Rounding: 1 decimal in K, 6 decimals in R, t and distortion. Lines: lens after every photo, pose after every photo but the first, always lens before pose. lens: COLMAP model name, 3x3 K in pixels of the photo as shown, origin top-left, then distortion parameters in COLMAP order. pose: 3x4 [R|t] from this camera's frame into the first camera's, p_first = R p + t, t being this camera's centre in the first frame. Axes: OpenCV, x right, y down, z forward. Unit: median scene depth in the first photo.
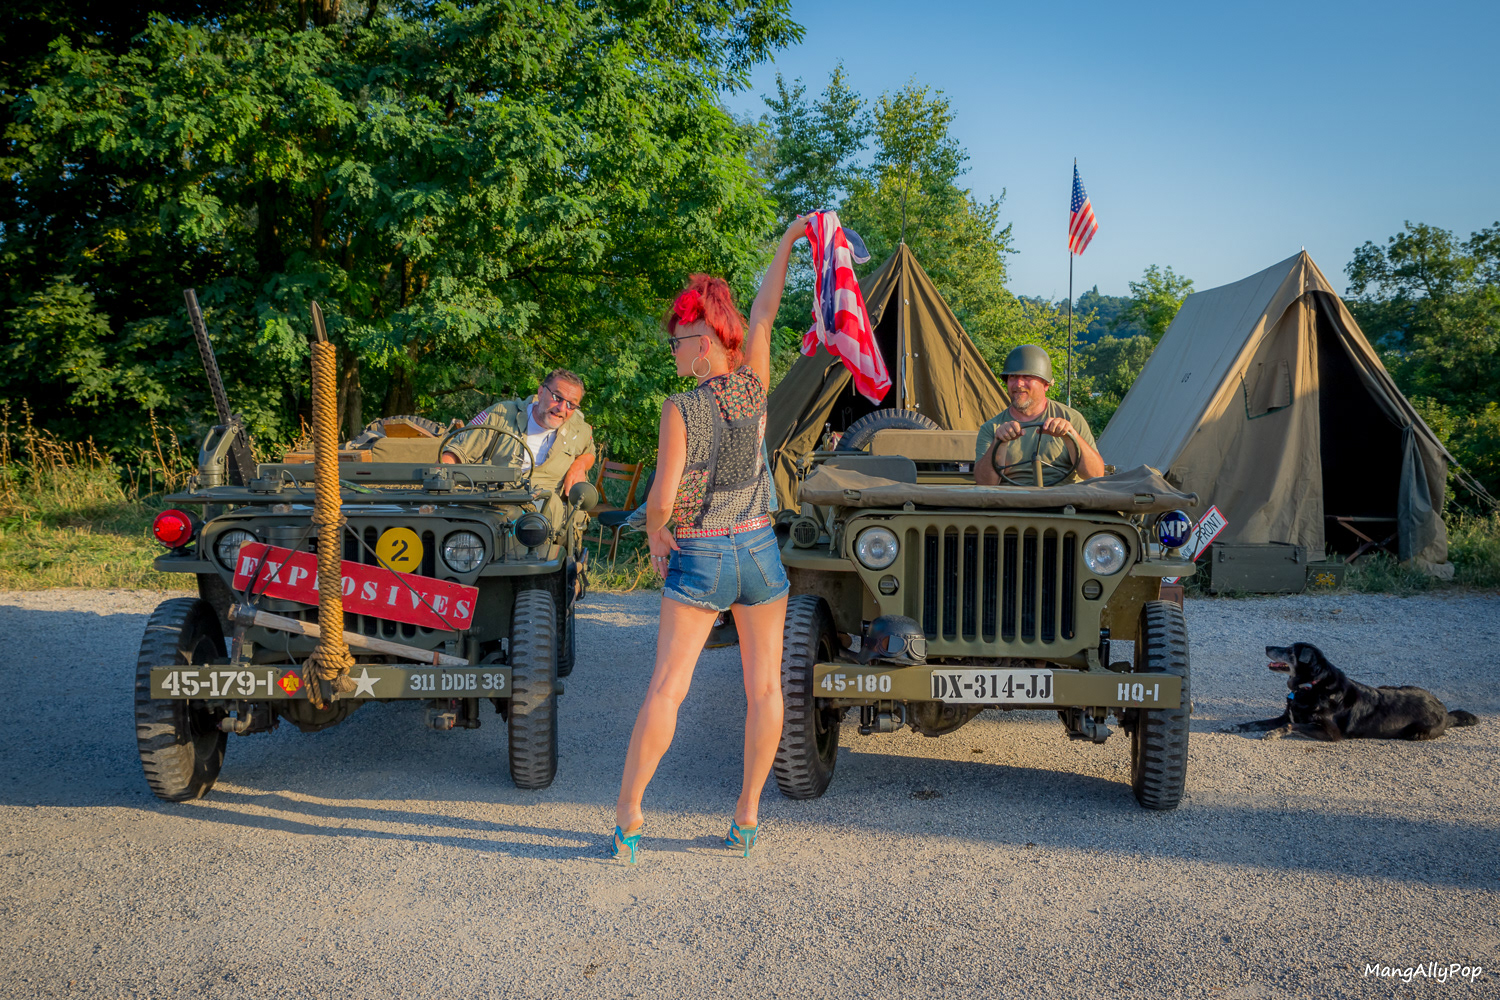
lens RADIAL K [[1313.0, 0, 773.6], [0, 1313.0, 518.6], [0, 0, 1]] dist [-0.007032, 0.001920]
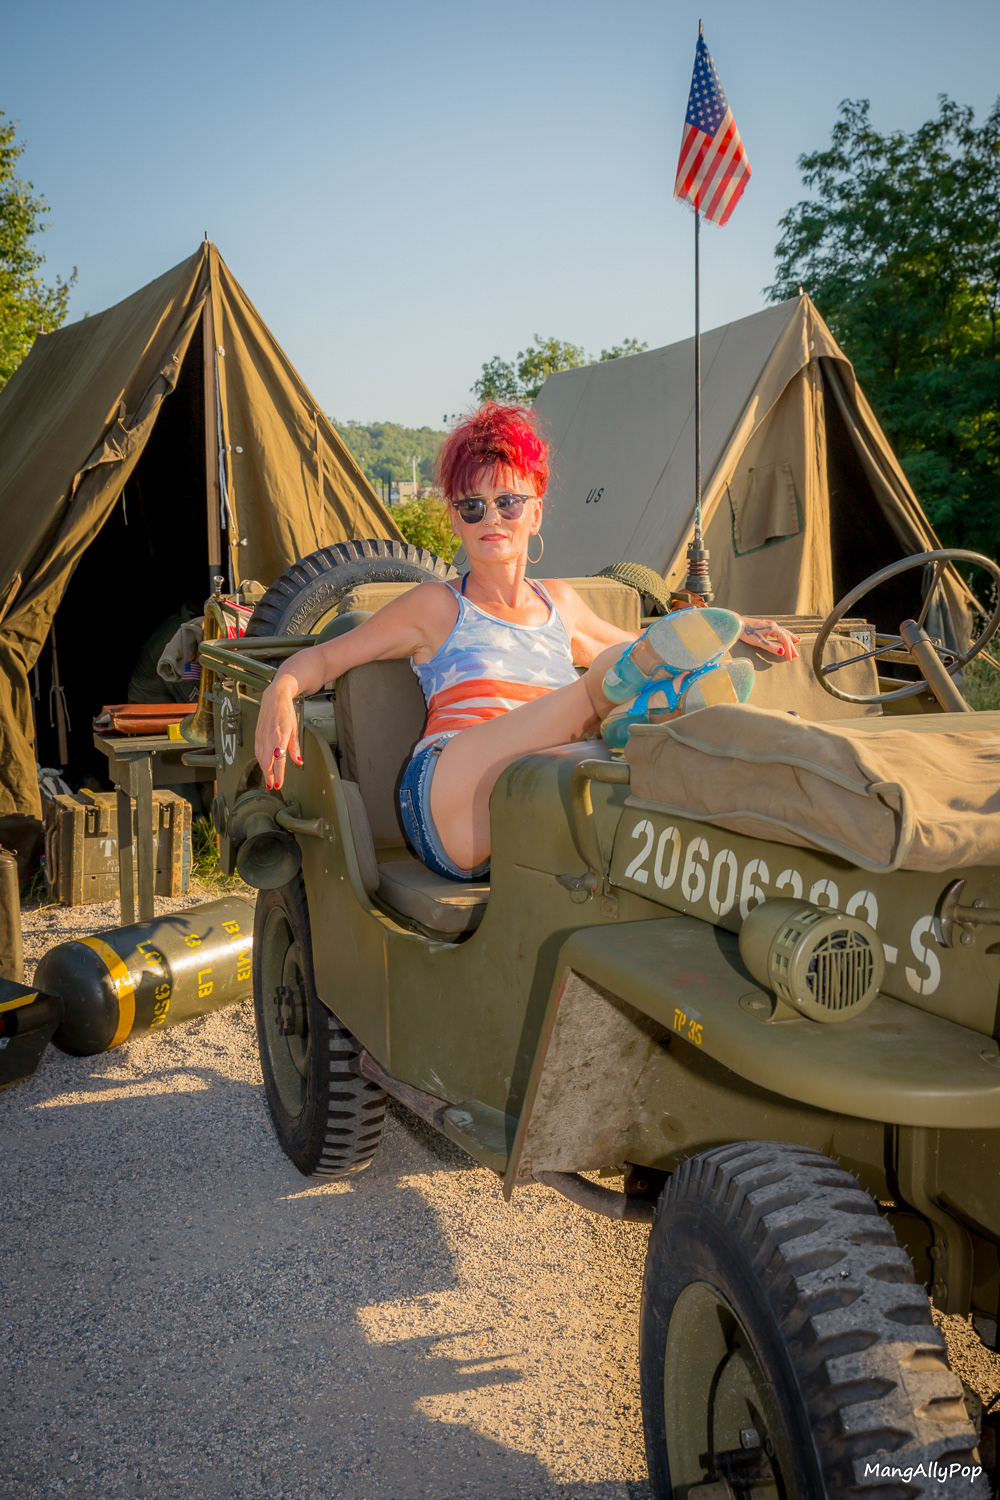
lens RADIAL K [[1628.8, 0, 501.9], [0, 1628.8, 748.9], [0, 0, 1]] dist [-0.004501, -0.011170]
pose [[0.905925, -0.068935, 0.417789, -0.071232], [0.055612, 0.997483, 0.043996, -0.020380], [-0.419770, -0.016623, 0.907478, 0.286883]]
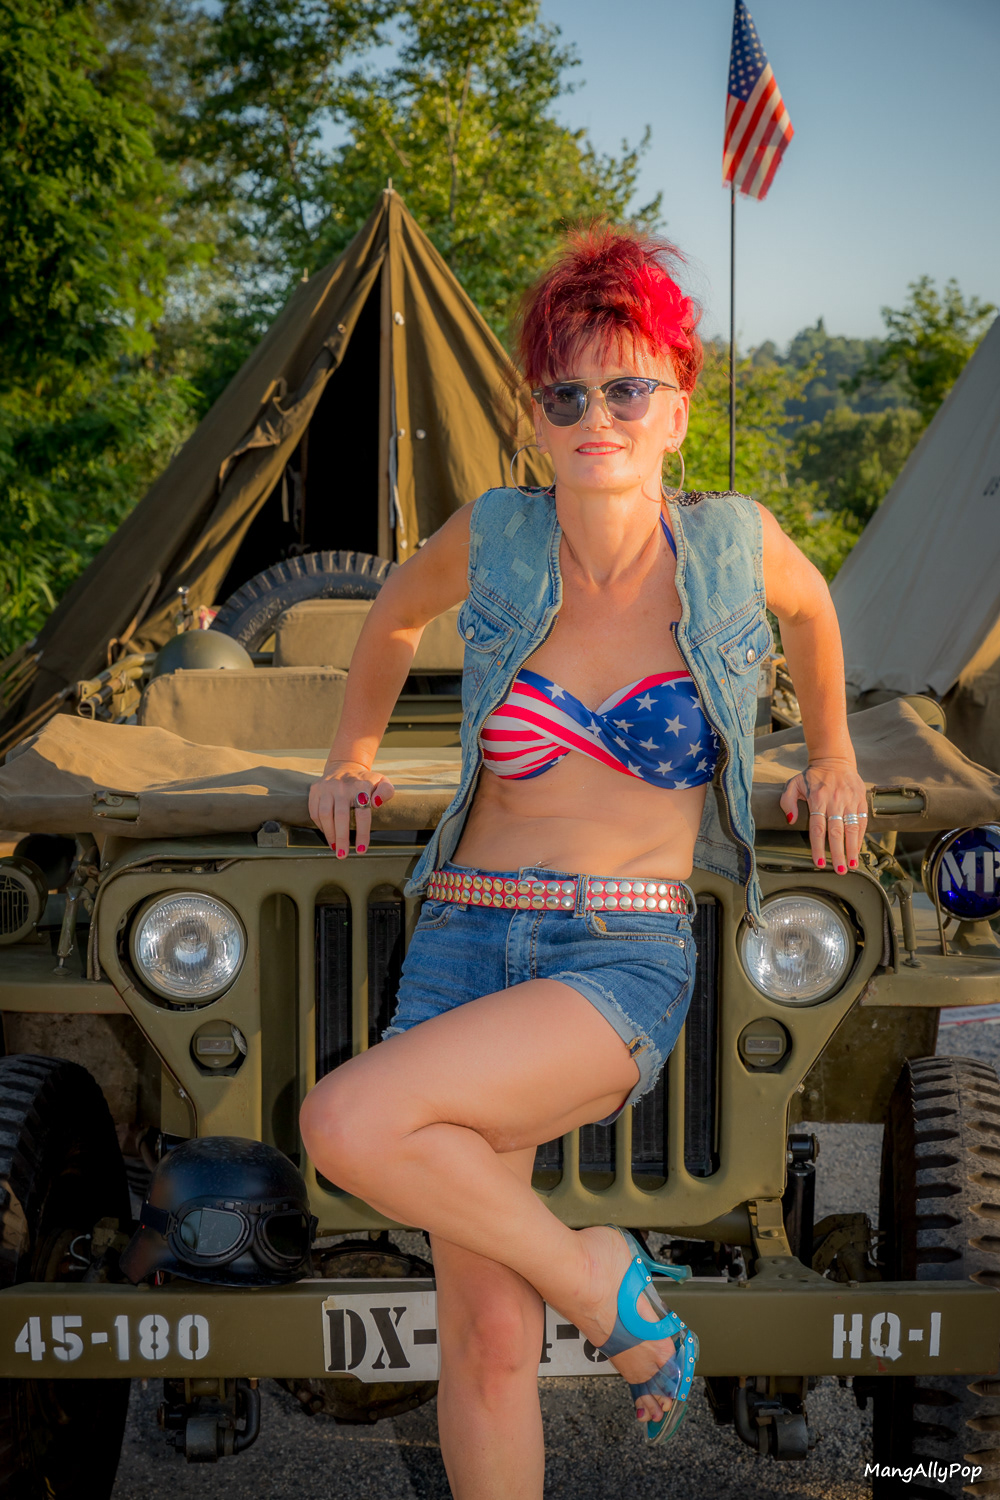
lens RADIAL K [[2466.0, 0, 545.5], [0, 2466.0, 751.3], [0, 0, 1]] dist [0.002062, 0.066072]
pose [[0.991804, -0.011392, 0.127260, 0.034399], [0.011276, 0.999935, 0.001629, -0.011922], [-0.127271, -0.000181, 0.991868, 0.115853]]
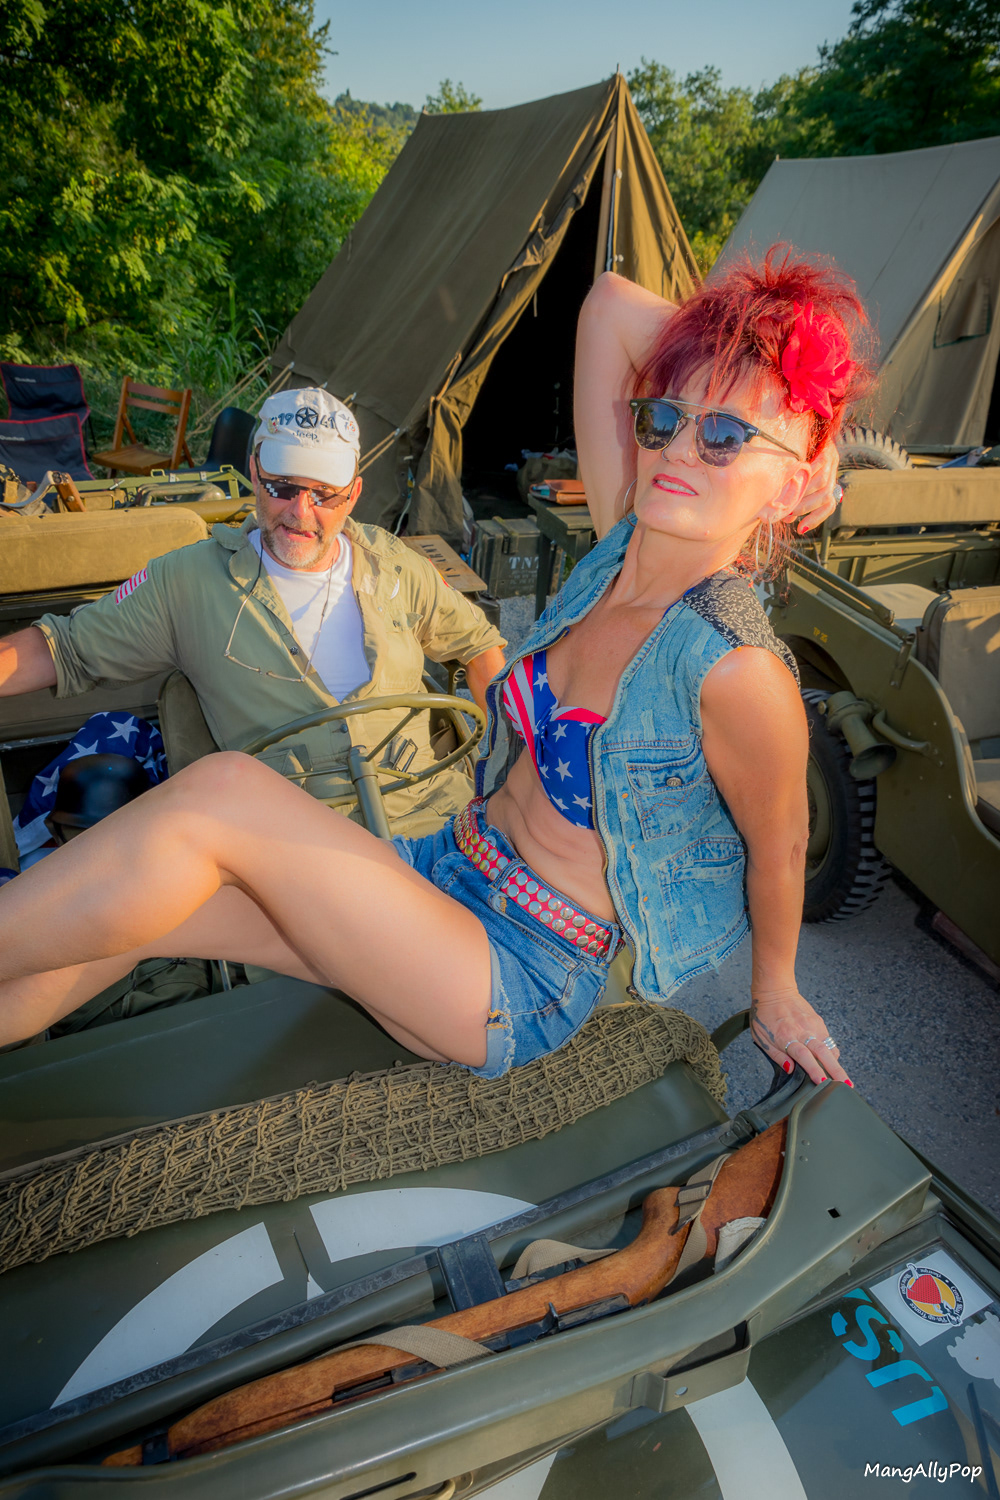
lens RADIAL K [[985.9, 0, 522.9], [0, 985.9, 751.2], [0, 0, 1]] dist [0.001152, -0.005470]
pose [[0.929046, -0.132717, 0.345340, -0.139026], [-0.019212, 0.914875, 0.403279, -0.079946], [-0.369465, -0.381299, 0.847412, 0.389666]]
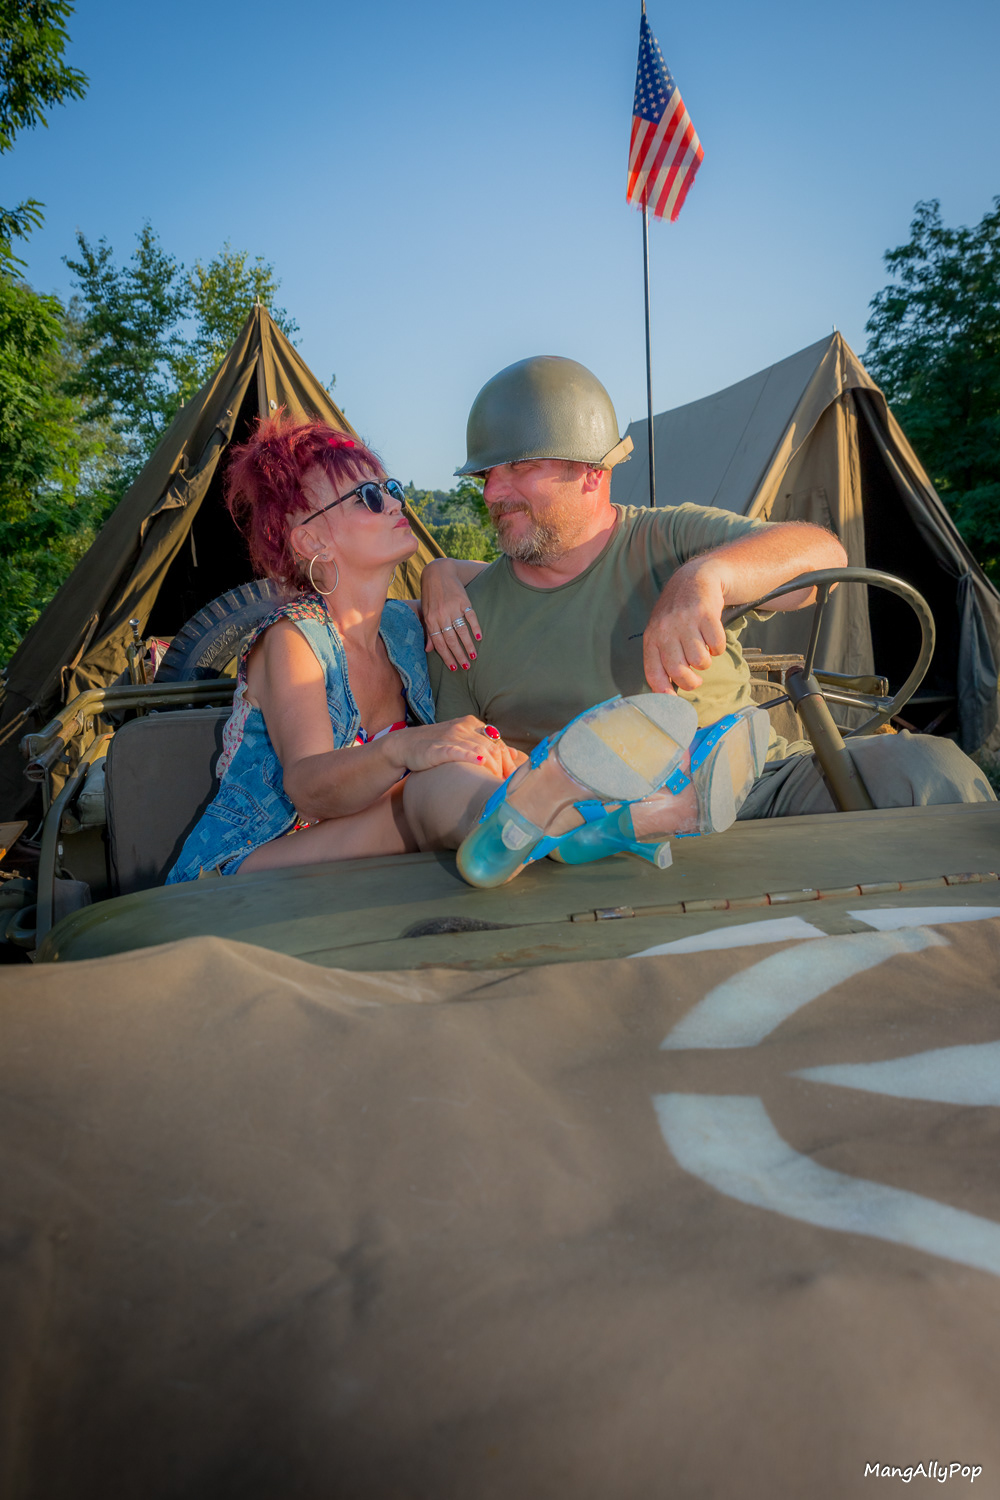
lens RADIAL K [[1214.3, 0, 497.7], [0, 1214.3, 746.3], [0, 0, 1]] dist [-0.004228, 0.005560]
pose [[0.954332, -0.088980, 0.285189, 0.023433], [0.077499, 0.995671, 0.051315, -0.025930], [-0.288521, -0.026870, 0.957097, 0.369846]]
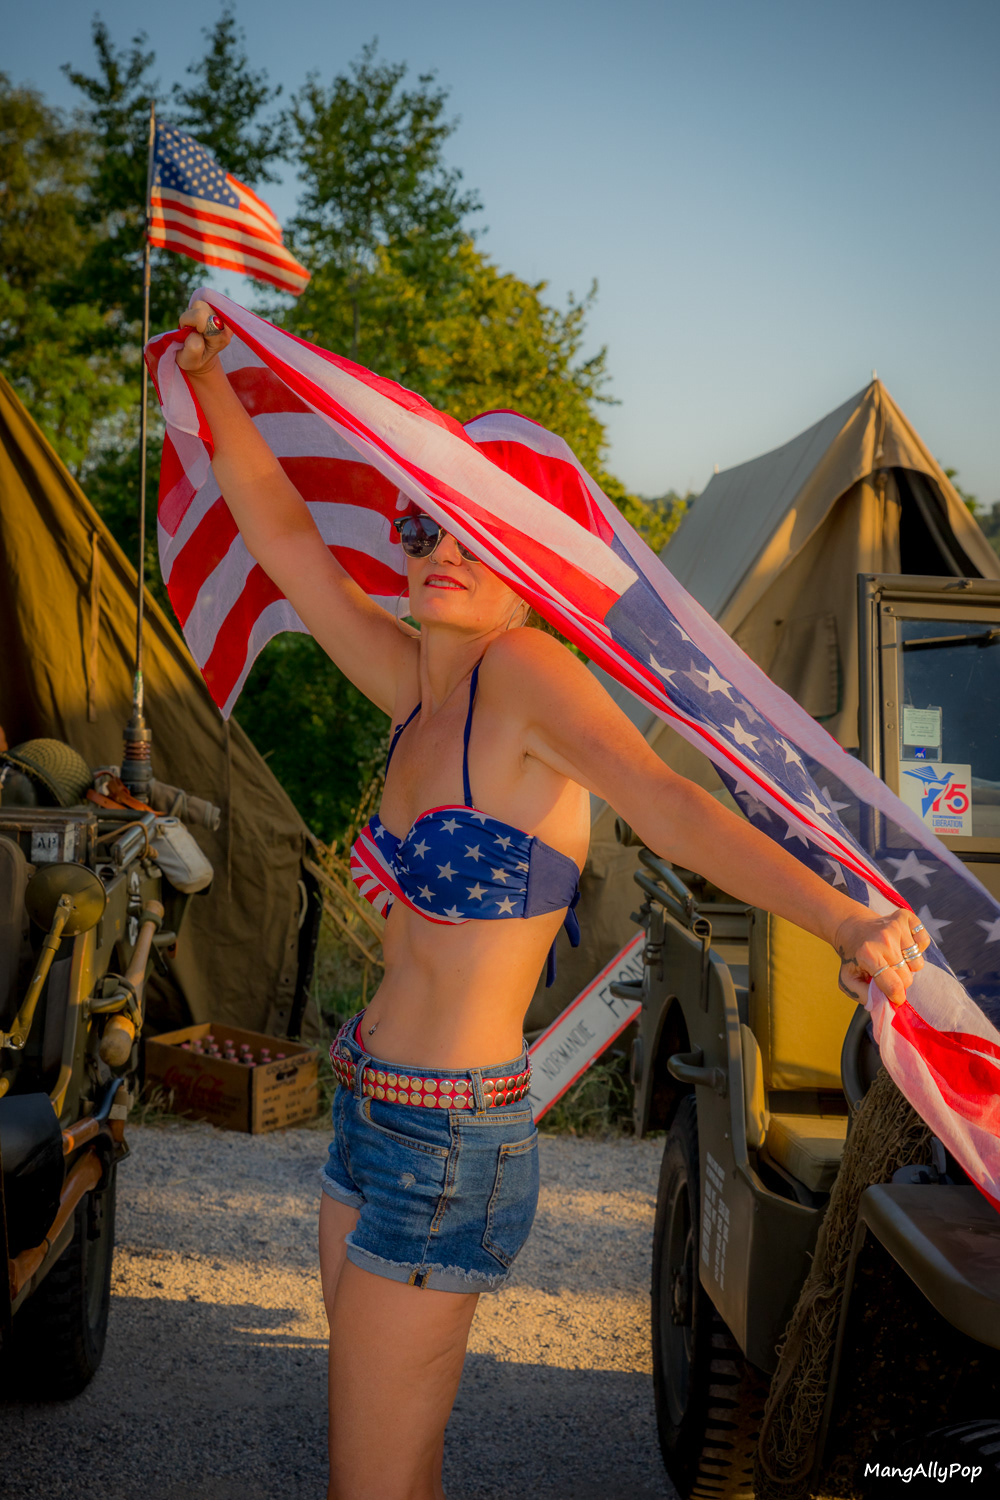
lens RADIAL K [[2556.3, 0, 496.5], [0, 2556.3, 759.4], [0, 0, 1]] dist [-0.022557, 0.159085]
pose [[0.992749, 0.024195, 0.117743, 0.150667], [-0.017161, 0.998027, -0.060398, -0.012730], [-0.118972, 0.057939, 0.991206, 0.117334]]
